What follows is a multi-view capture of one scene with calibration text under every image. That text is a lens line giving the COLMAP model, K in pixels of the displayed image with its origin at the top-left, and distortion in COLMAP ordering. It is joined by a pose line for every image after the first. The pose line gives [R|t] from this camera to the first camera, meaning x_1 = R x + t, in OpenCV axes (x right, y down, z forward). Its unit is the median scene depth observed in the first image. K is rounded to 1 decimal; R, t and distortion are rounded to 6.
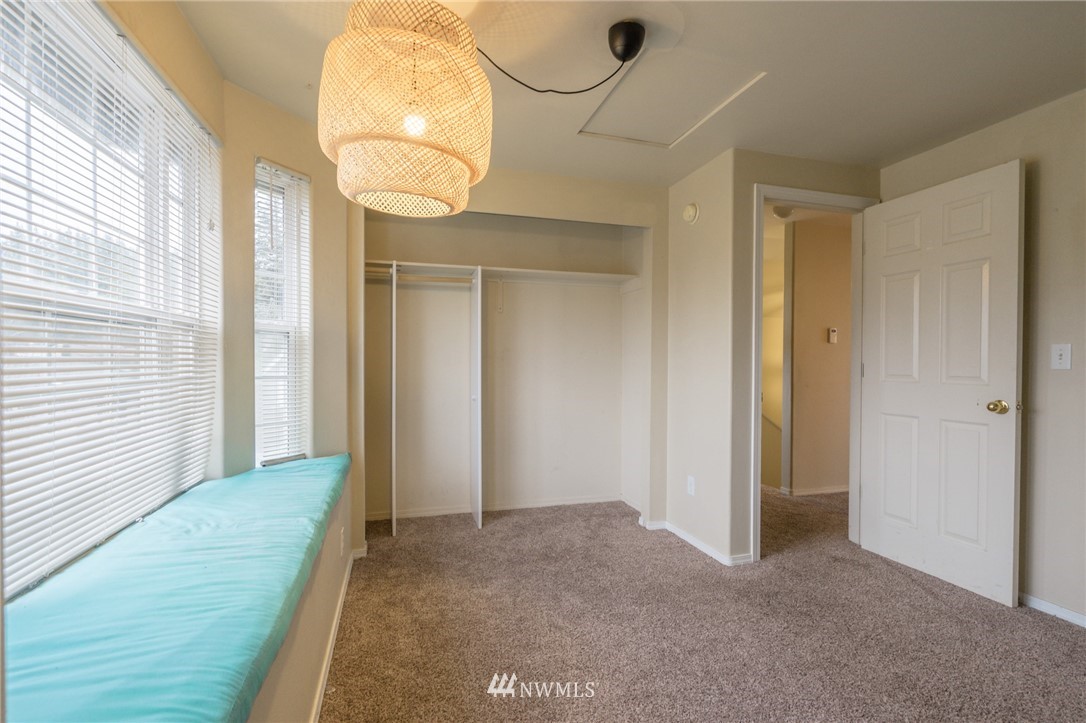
lens RADIAL K [[493.8, 0, 546.6], [0, 493.8, 364.0], [0, 0, 1]] dist [-0.000137, 0.001045]
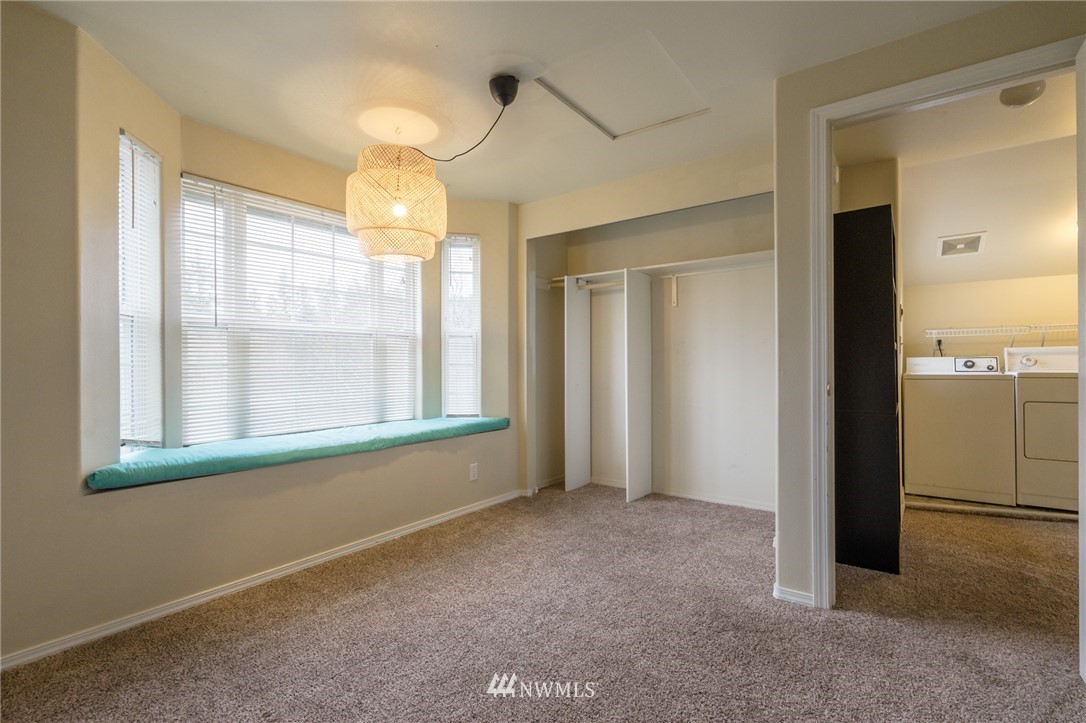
lens RADIAL K [[493.8, 0, 546.6], [0, 493.8, 364.0], [0, 0, 1]] dist [-0.000137, 0.001045]
pose [[0.607725, -0.006215, -0.794123, 0.773755], [0.005692, 0.999978, -0.003470, 0.026832], [0.794127, -0.002411, 0.607747, 0.209717]]
